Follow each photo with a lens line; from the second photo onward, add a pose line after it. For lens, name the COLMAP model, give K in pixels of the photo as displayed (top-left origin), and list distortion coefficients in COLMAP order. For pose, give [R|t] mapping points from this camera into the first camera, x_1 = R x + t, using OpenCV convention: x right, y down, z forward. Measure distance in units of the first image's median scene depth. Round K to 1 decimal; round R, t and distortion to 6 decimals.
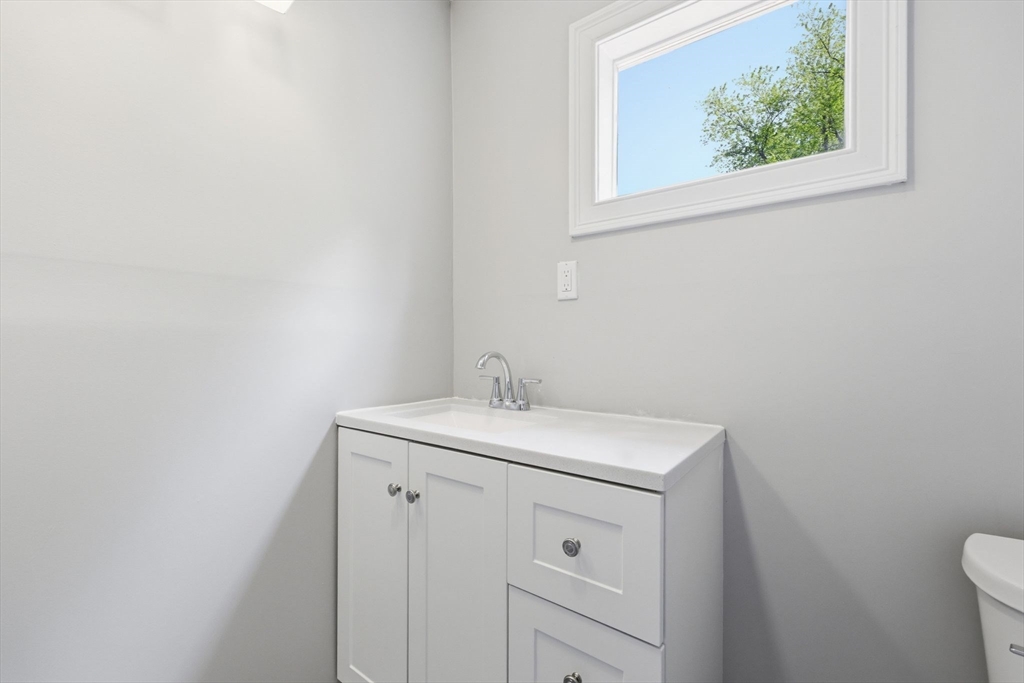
lens RADIAL K [[420.9, 0, 519.4], [0, 420.9, 343.0], [0, 0, 1]] dist [0.001185, 0.000563]
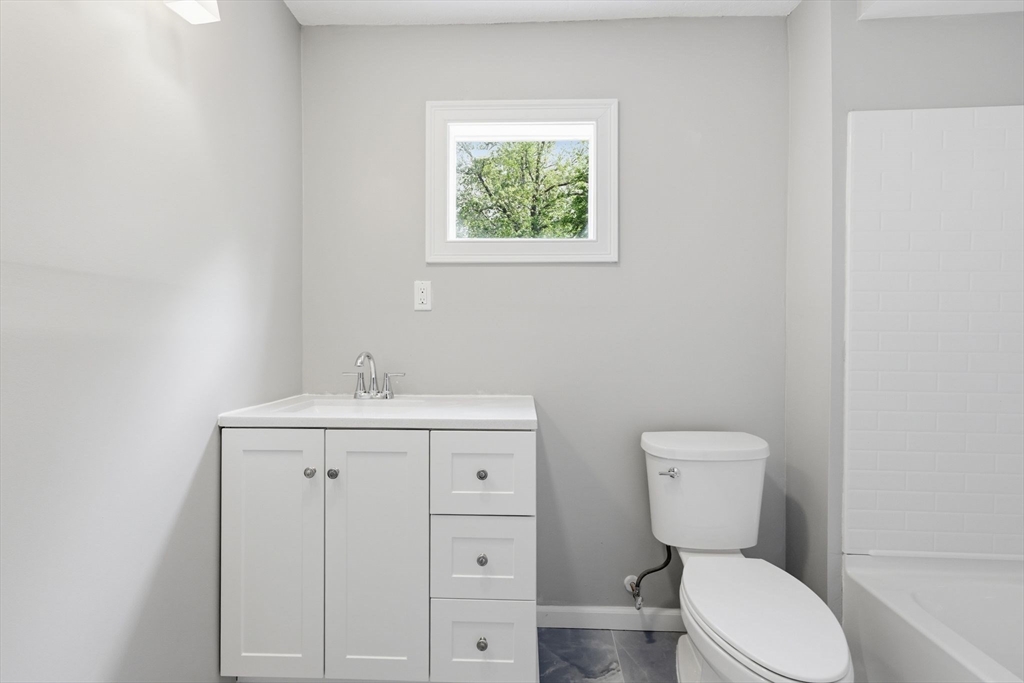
lens RADIAL K [[420.9, 0, 502.5], [0, 420.9, 339.4], [0, 0, 1]] dist [0.001185, 0.000563]
pose [[0.827343, -0.004117, 0.561681, -0.420754], [-0.001748, 0.999949, 0.009904, -0.027872], [-0.561694, -0.009176, 0.827294, -0.219353]]
